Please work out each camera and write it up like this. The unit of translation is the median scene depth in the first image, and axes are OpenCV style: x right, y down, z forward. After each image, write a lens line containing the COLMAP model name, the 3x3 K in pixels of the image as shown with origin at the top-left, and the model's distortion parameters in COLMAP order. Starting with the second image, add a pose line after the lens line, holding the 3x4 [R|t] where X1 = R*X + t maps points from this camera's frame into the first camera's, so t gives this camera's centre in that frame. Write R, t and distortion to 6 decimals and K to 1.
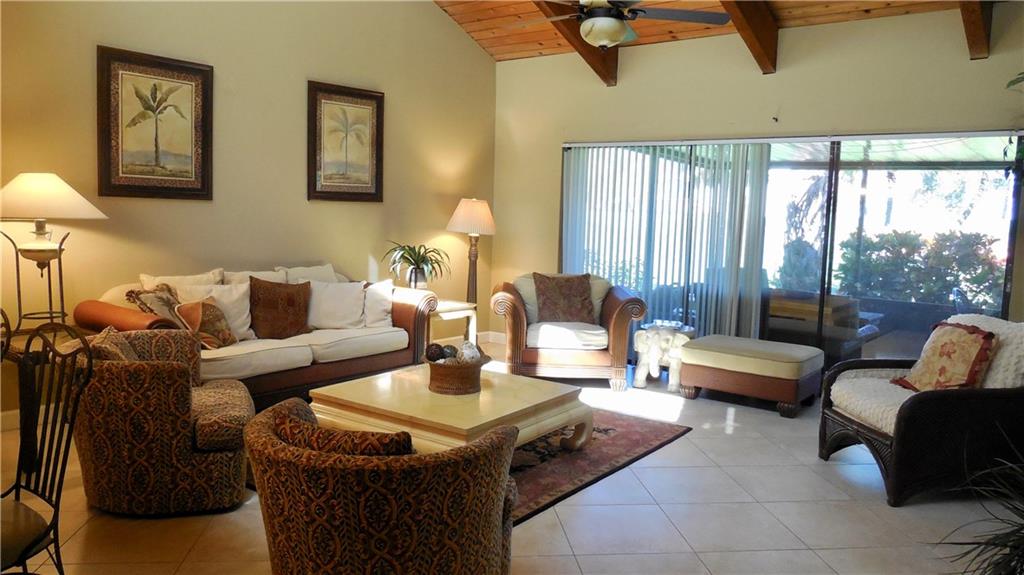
lens RADIAL K [[770.0, 0, 518.5], [0, 770.0, 284.9], [0, 0, 1]] dist [-0.024383, 0.033867]
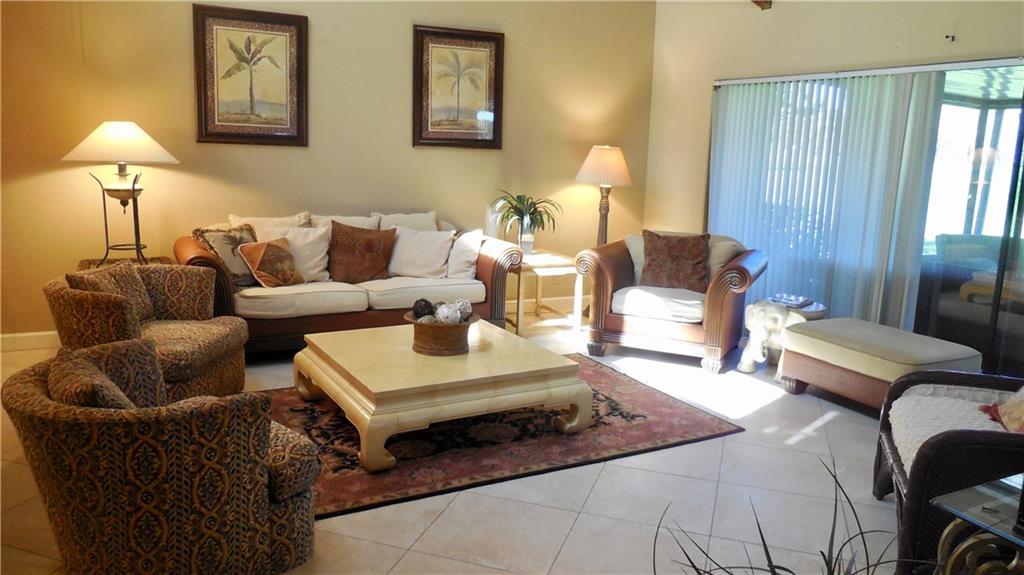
lens RADIAL K [[770.0, 0, 516.9], [0, 770.0, 287.1], [0, 0, 1]] dist [-0.024383, 0.033867]
pose [[0.906503, 0.077023, -0.415113, 0.317374], [-0.048496, 0.995706, 0.078848, -0.015607], [0.419404, -0.051345, 0.906346, 0.158576]]
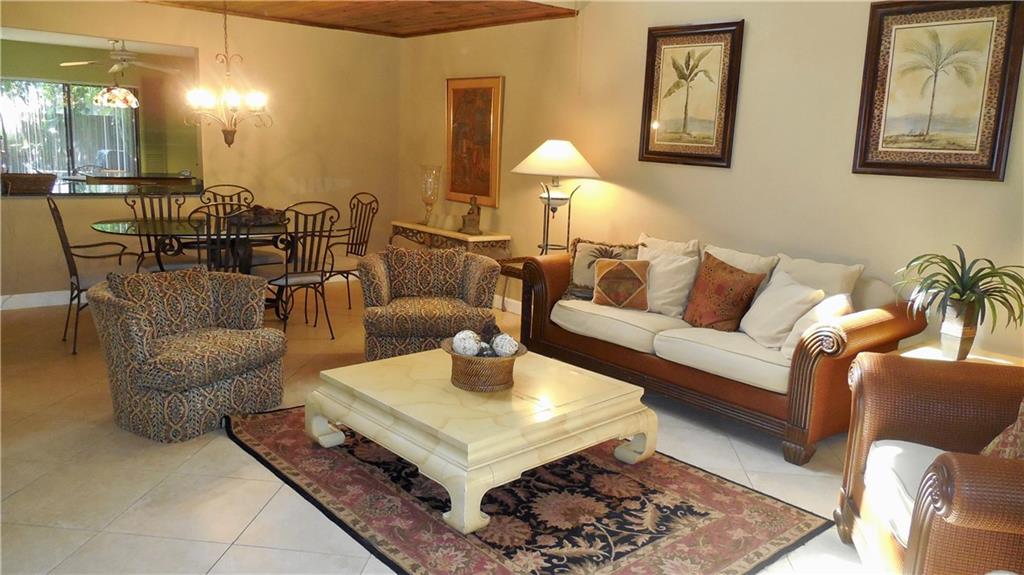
lens RADIAL K [[770.0, 0, 508.3], [0, 770.0, 283.8], [0, 0, 1]] dist [-0.024383, 0.033867]
pose [[-0.220074, 0.139206, -0.965500, 0.576791], [-0.151018, 0.972970, 0.174706, -0.097541], [0.963722, 0.184256, -0.193103, 0.963079]]
